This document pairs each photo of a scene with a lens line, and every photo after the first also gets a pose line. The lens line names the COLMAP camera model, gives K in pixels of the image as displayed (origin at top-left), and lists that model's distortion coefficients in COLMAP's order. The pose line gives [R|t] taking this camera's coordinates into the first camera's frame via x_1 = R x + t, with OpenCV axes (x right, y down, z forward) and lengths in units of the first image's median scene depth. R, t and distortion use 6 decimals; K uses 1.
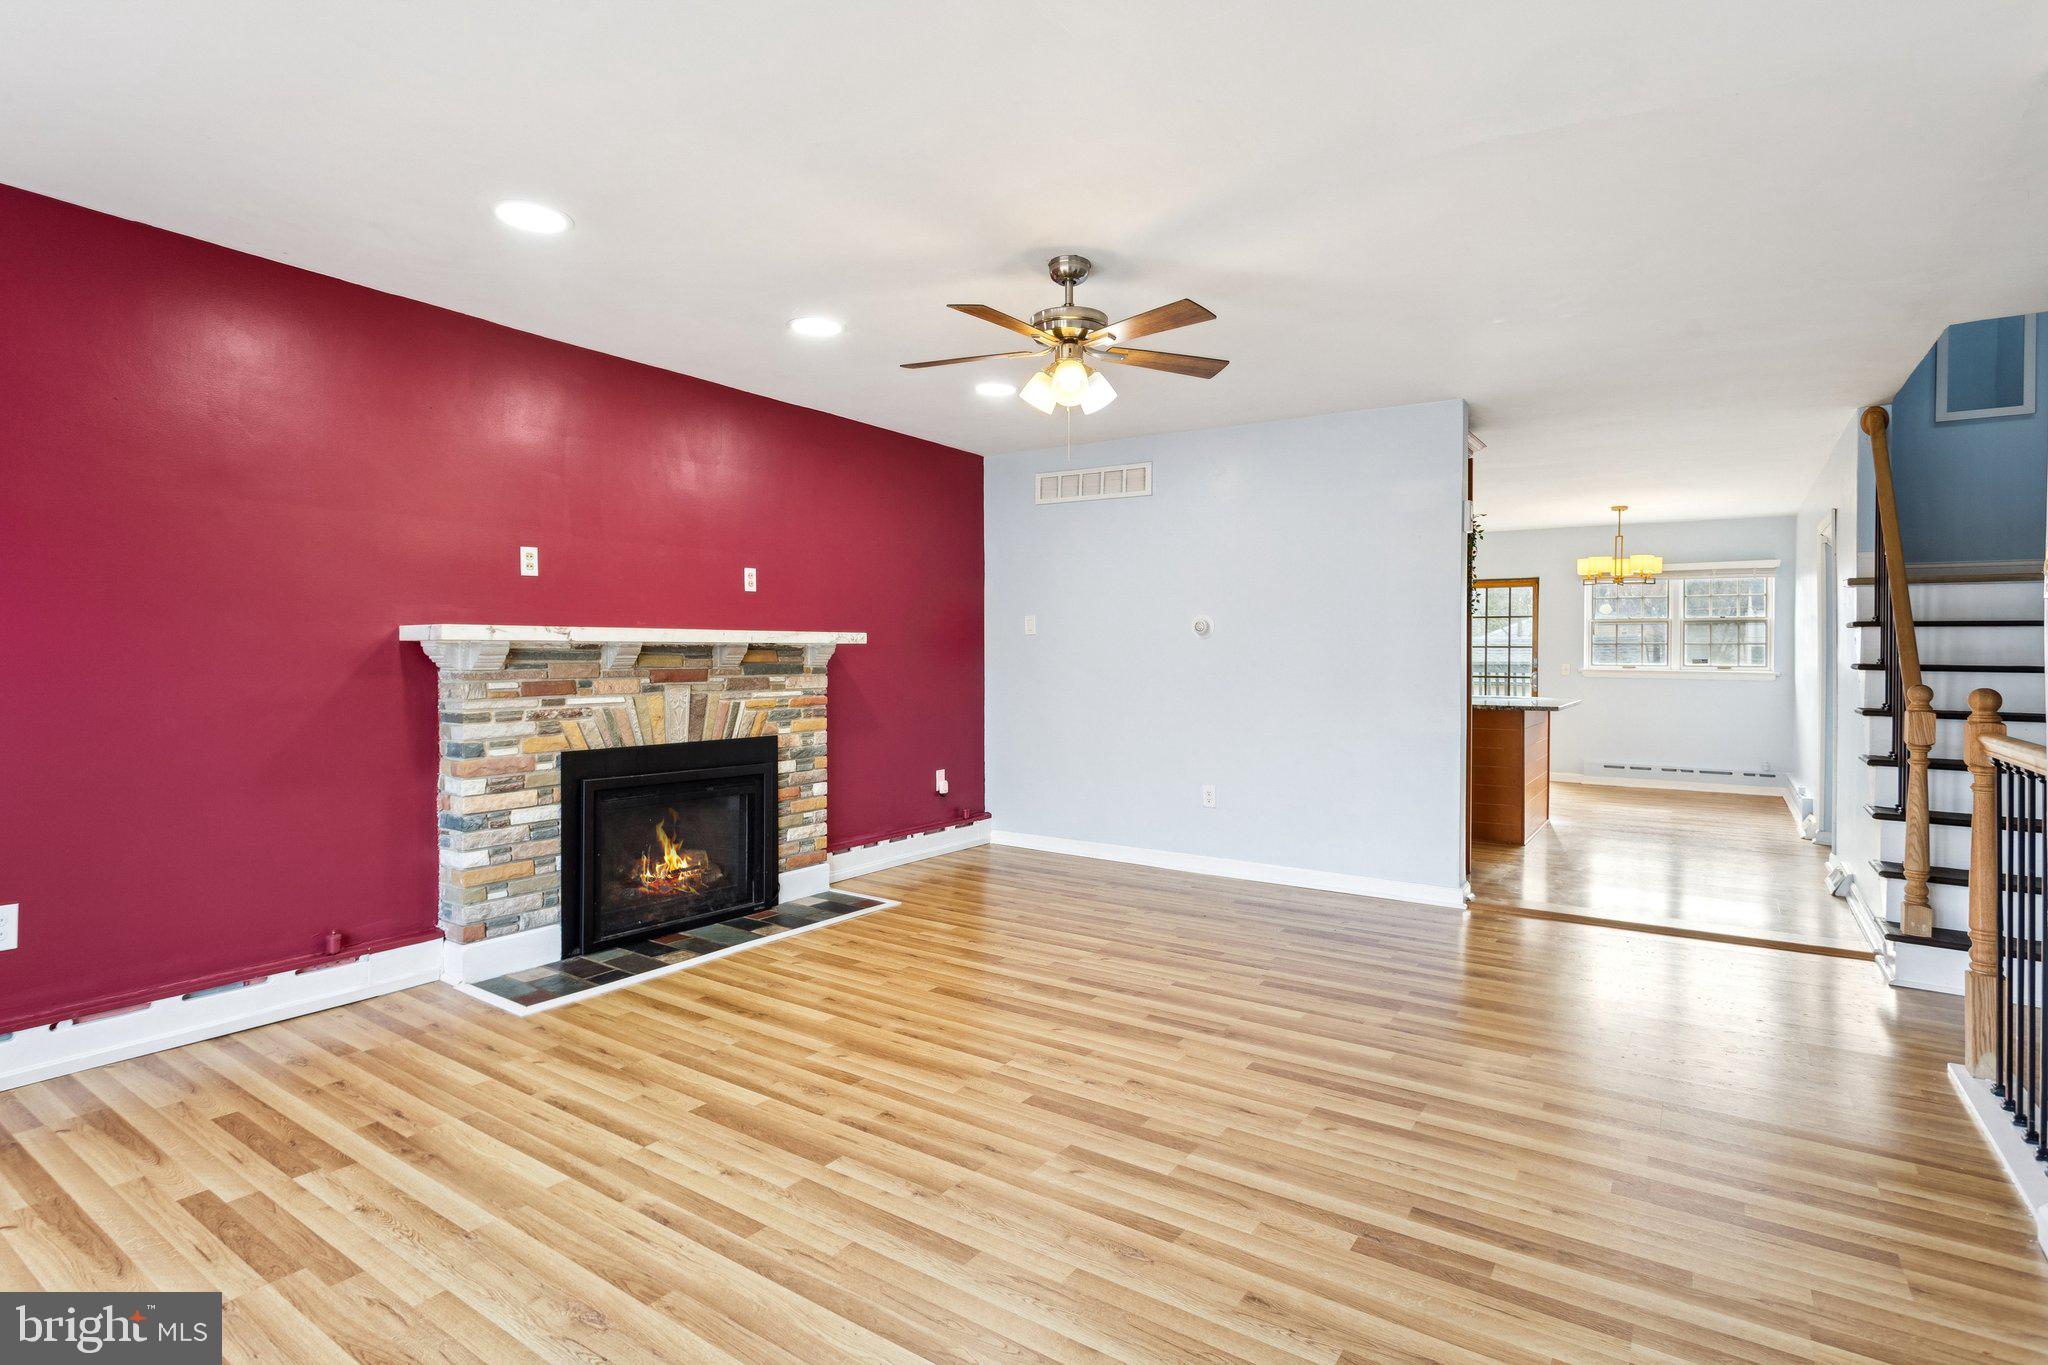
lens RADIAL K [[1026.4, 0, 1002.7], [0, 1026.4, 656.8], [0, 0, 1]] dist [-0.024726, 0.019700]
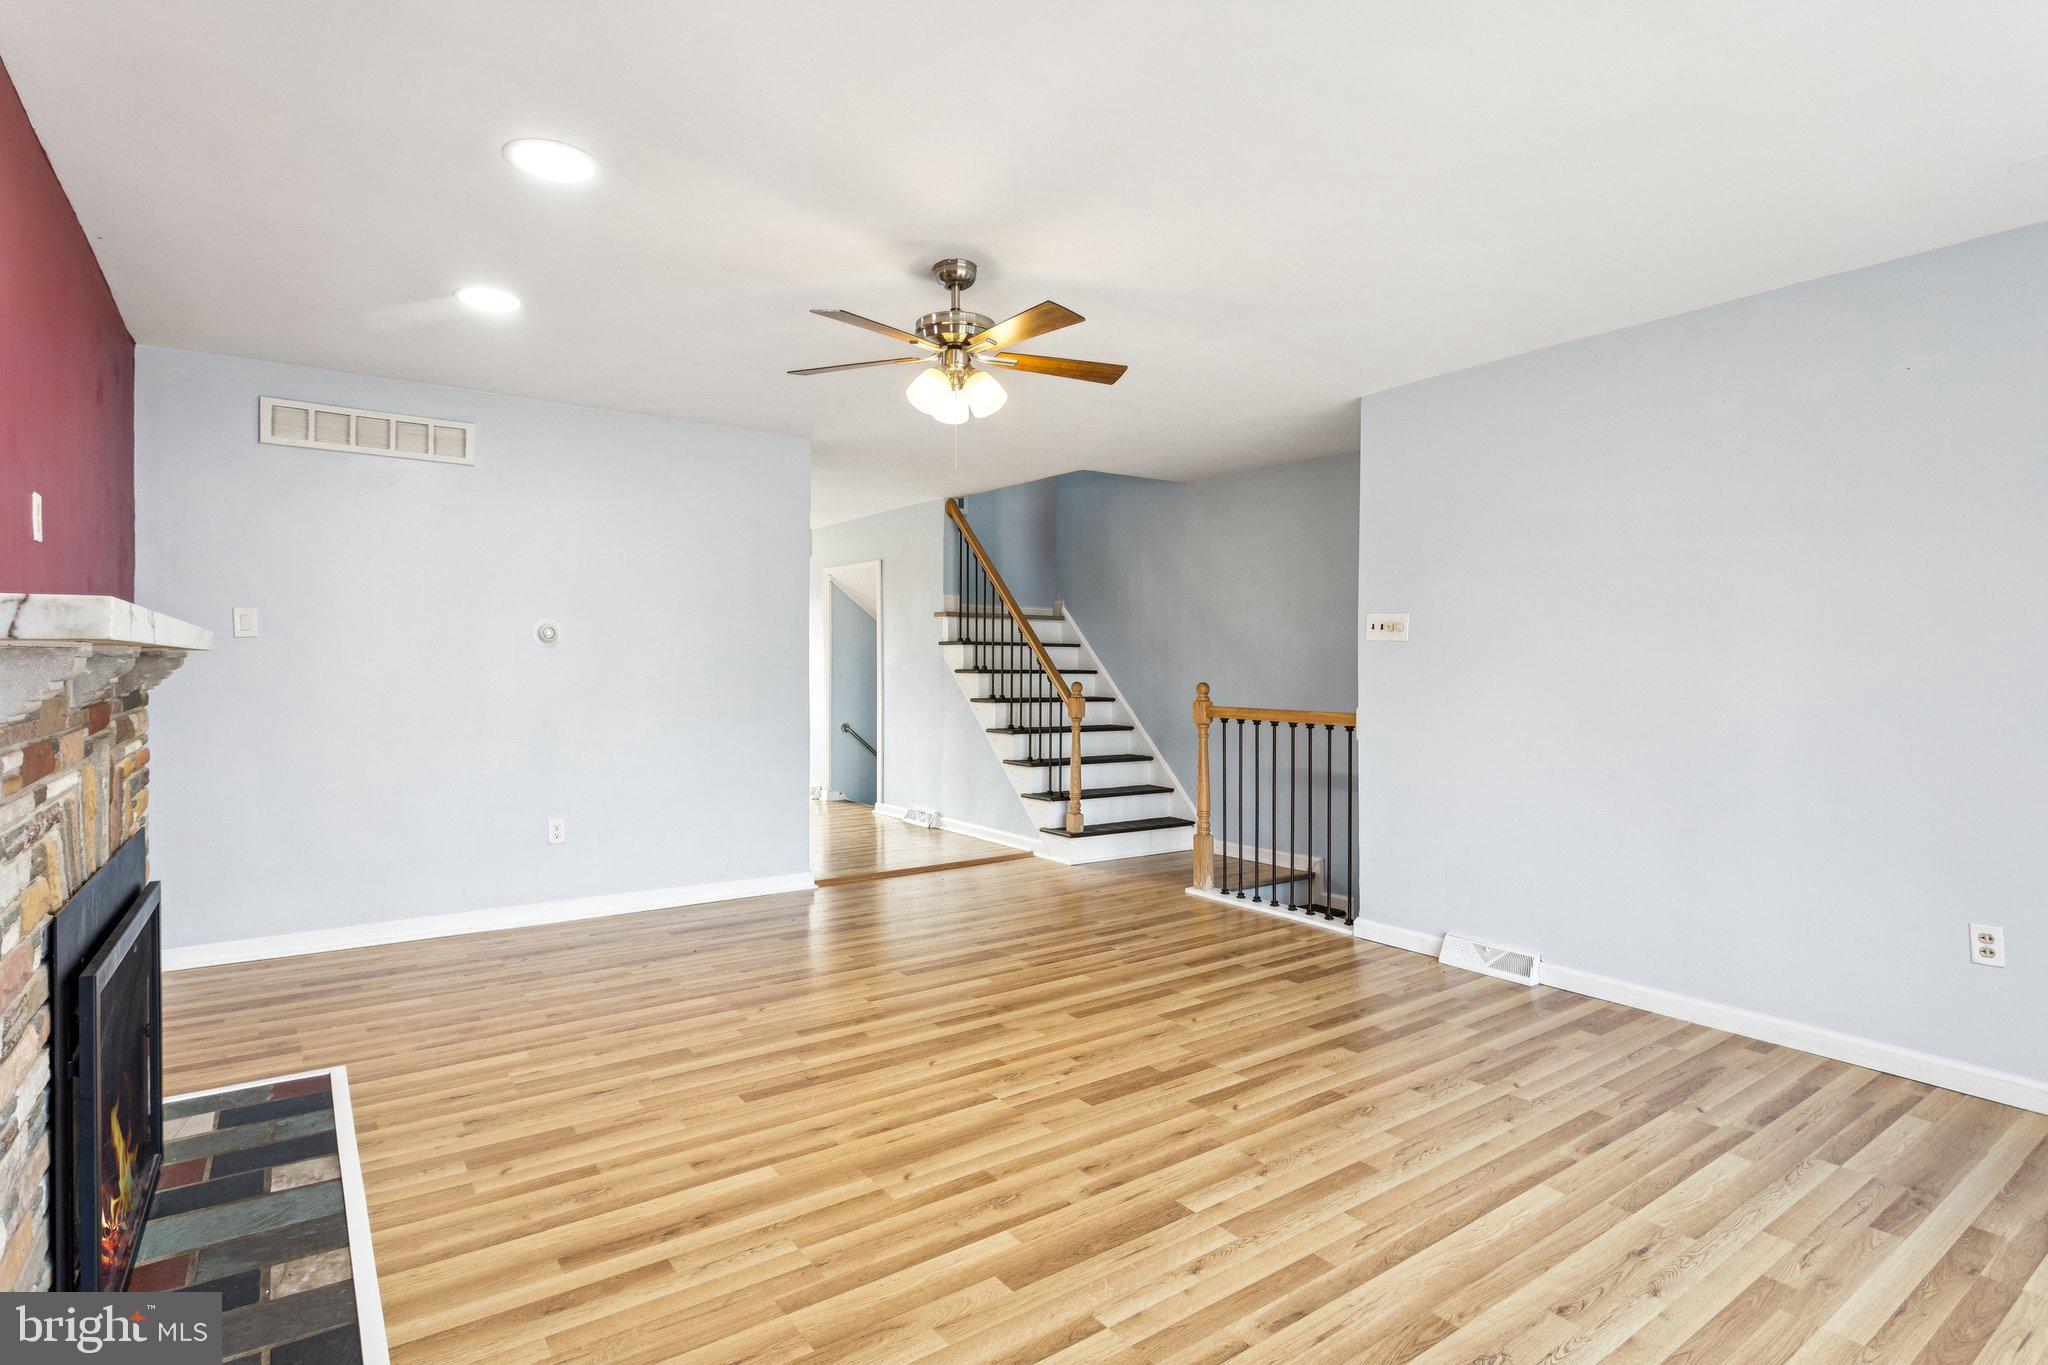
lens RADIAL K [[1026.4, 0, 1002.7], [0, 1026.4, 656.8], [0, 0, 1]] dist [-0.024726, 0.019700]
pose [[0.342374, 0.002754, 0.939560, -0.705296], [0.002673, 0.999989, -0.003906, -0.007835], [-0.939560, 0.003849, 0.342363, 0.528173]]
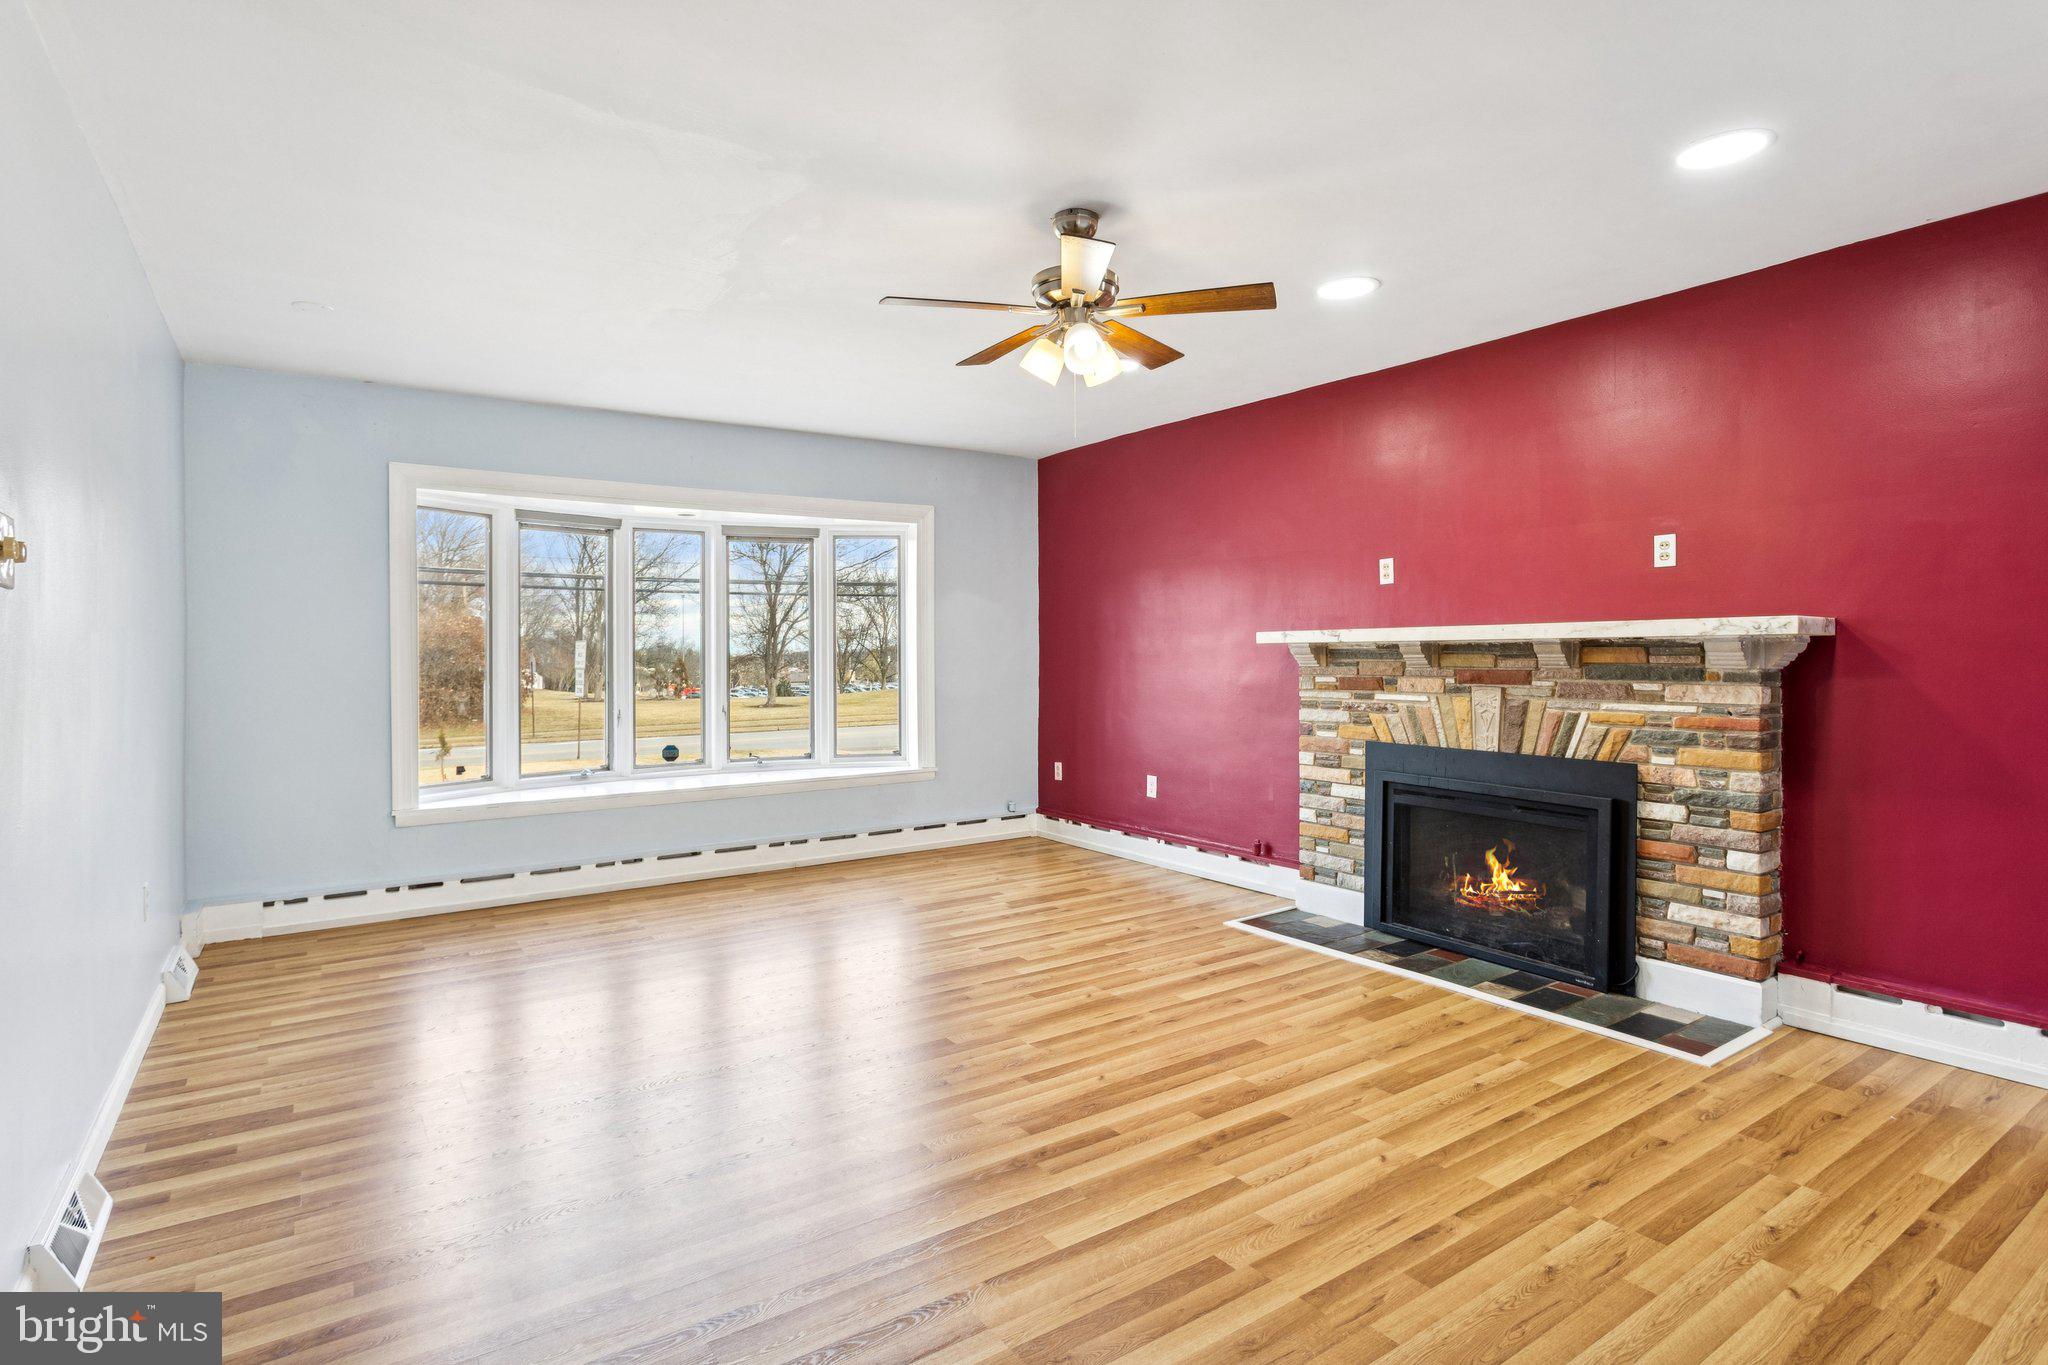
lens RADIAL K [[1026.4, 0, 1002.7], [0, 1026.4, 656.8], [0, 0, 1]] dist [-0.024726, 0.019700]
pose [[-0.361055, 0.000170, -0.932545, 0.782000], [-0.000564, 1.000000, 0.000401, 0.000651], [0.932545, 0.000671, -0.361054, 1.069071]]
